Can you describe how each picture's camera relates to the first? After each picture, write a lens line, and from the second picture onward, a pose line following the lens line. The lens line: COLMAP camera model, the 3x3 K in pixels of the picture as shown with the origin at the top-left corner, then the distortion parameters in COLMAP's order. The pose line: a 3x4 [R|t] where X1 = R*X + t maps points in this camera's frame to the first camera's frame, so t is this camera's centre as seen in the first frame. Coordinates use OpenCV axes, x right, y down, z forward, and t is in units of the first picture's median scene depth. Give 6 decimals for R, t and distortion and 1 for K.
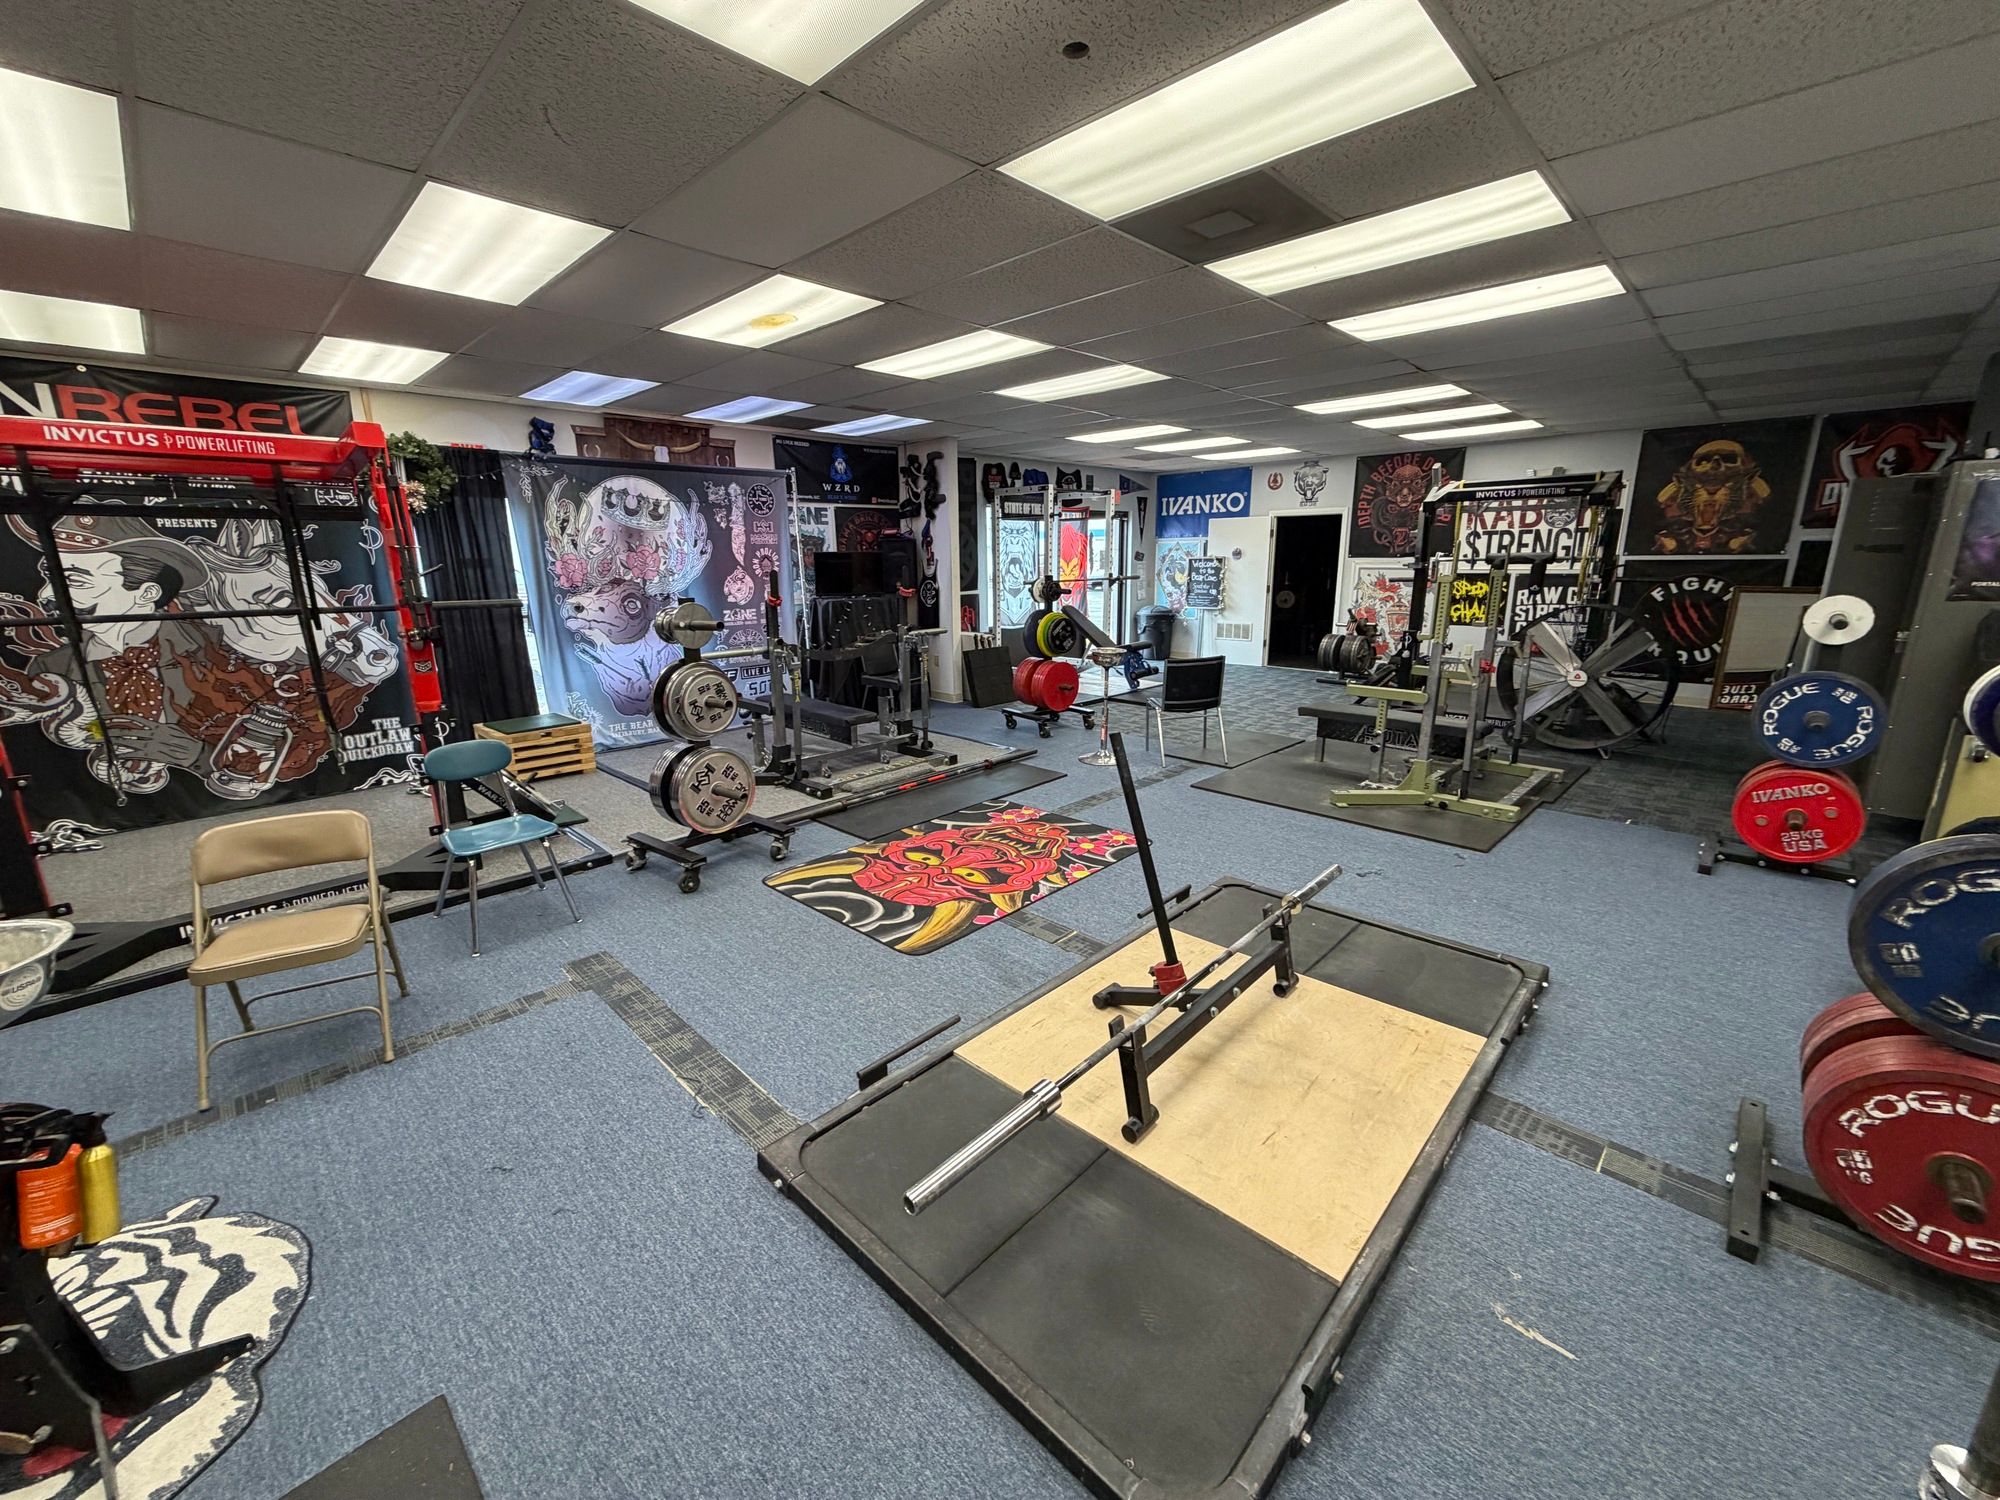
lens RADIAL K [[794.5, 0, 993.9], [0, 794.5, 748.6], [0, 0, 1]] dist [0.000144, 0.000102]
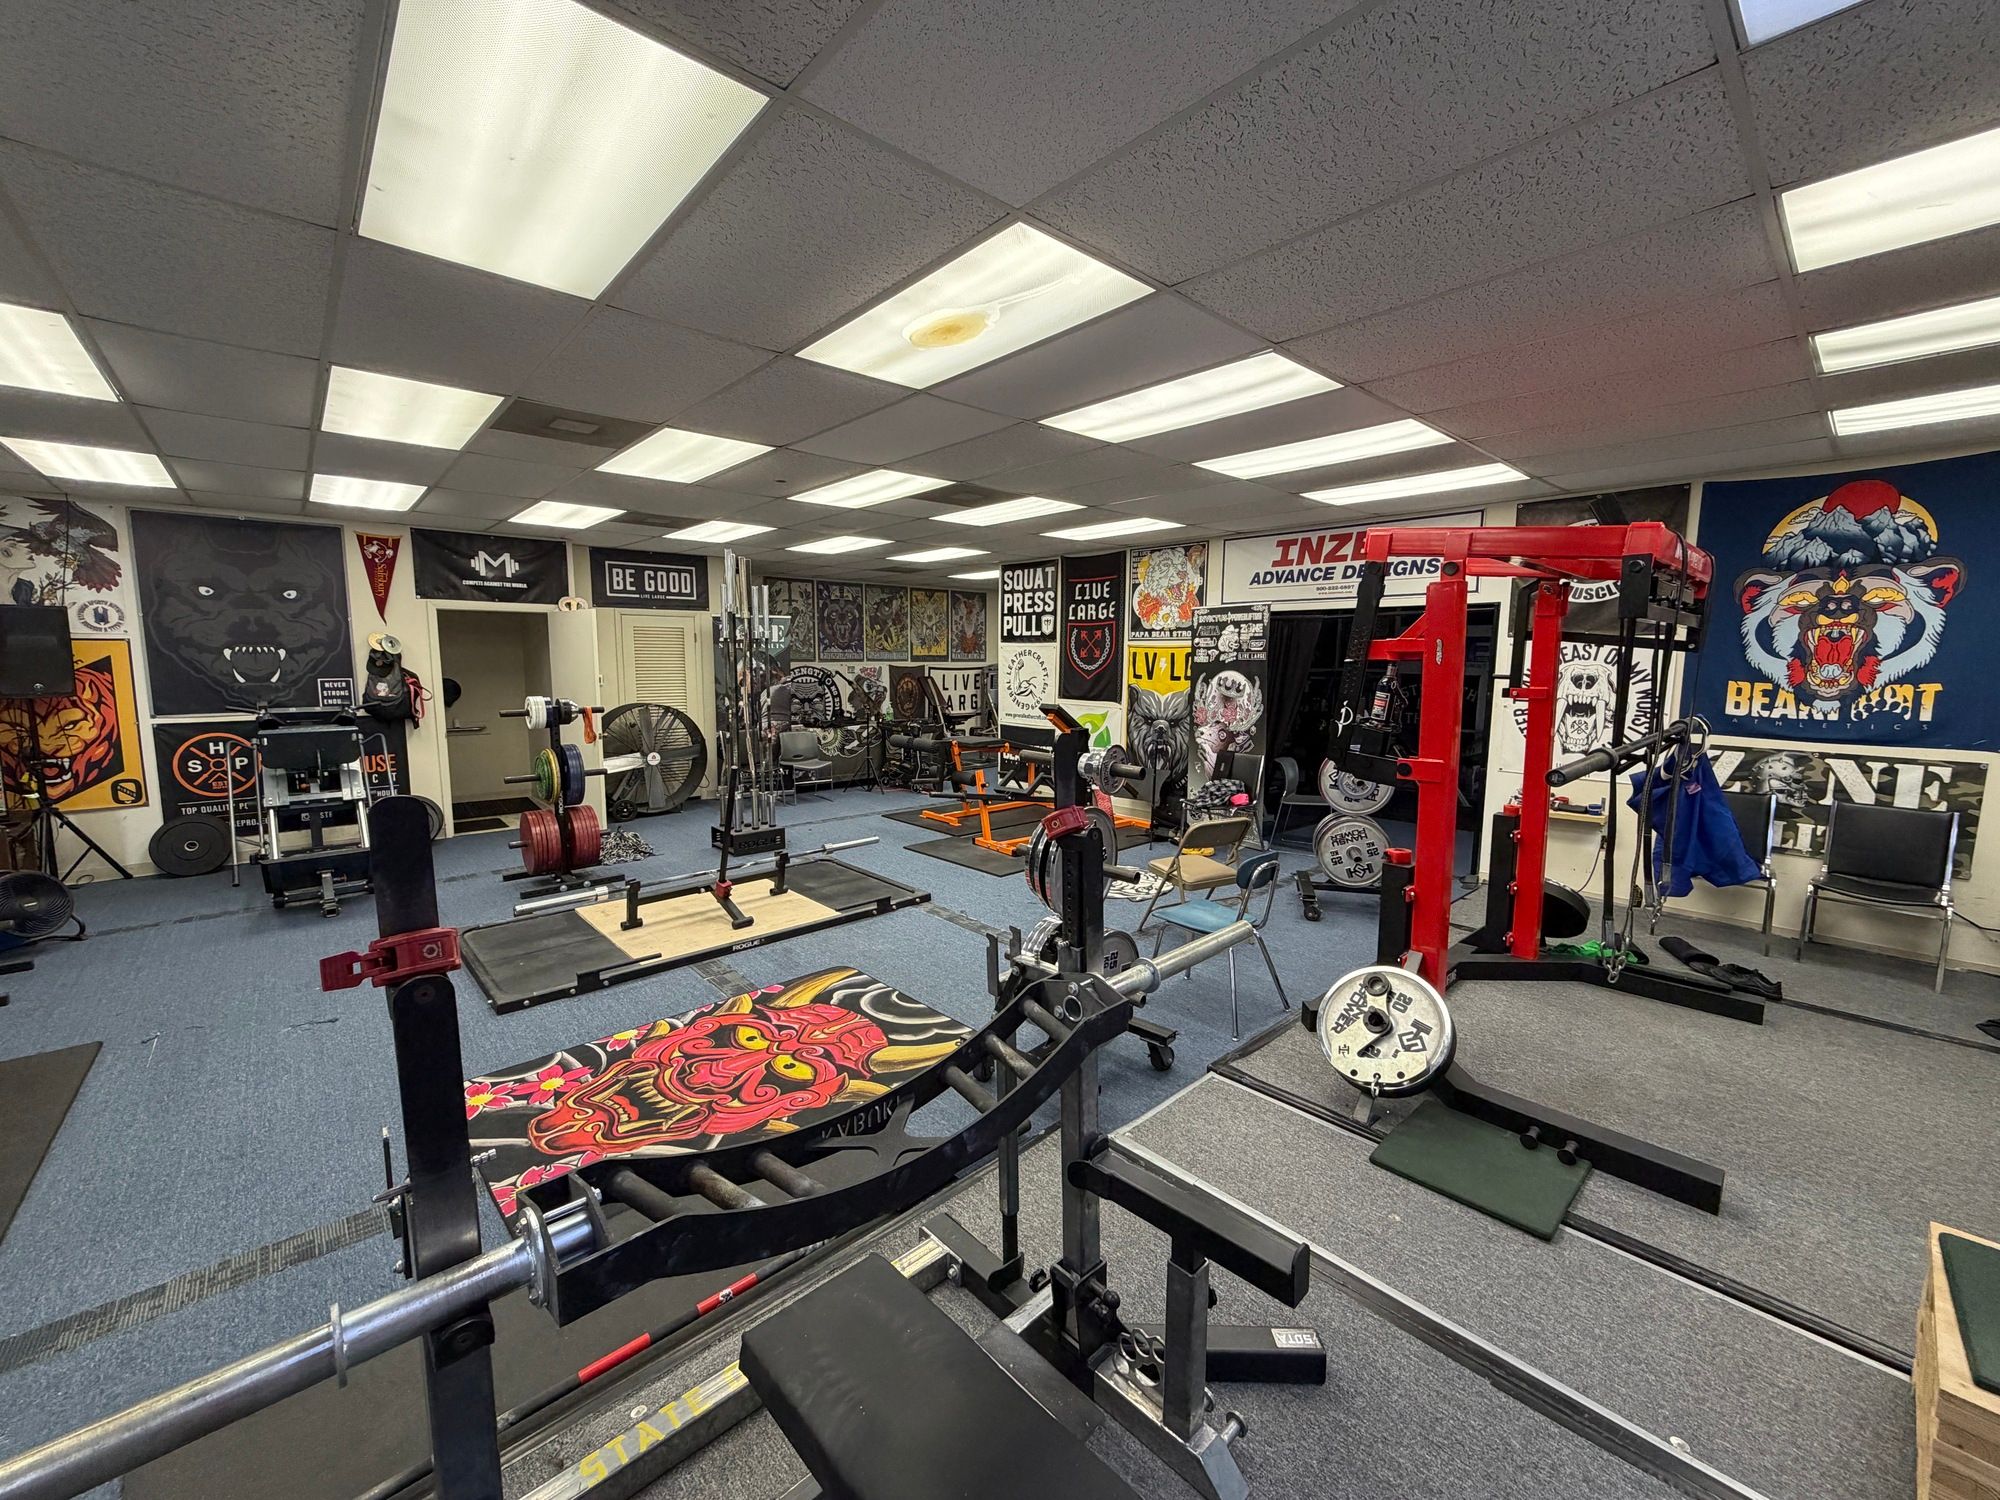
lens RADIAL K [[794.5, 0, 993.5], [0, 794.5, 747.7], [0, 0, 1]] dist [0.000144, 0.000102]
pose [[-0.997934, 0.000615, 0.064238, -0.232974], [0.023017, 0.936993, 0.348589, -0.288171], [-0.059976, 0.349347, -0.935072, 1.129057]]
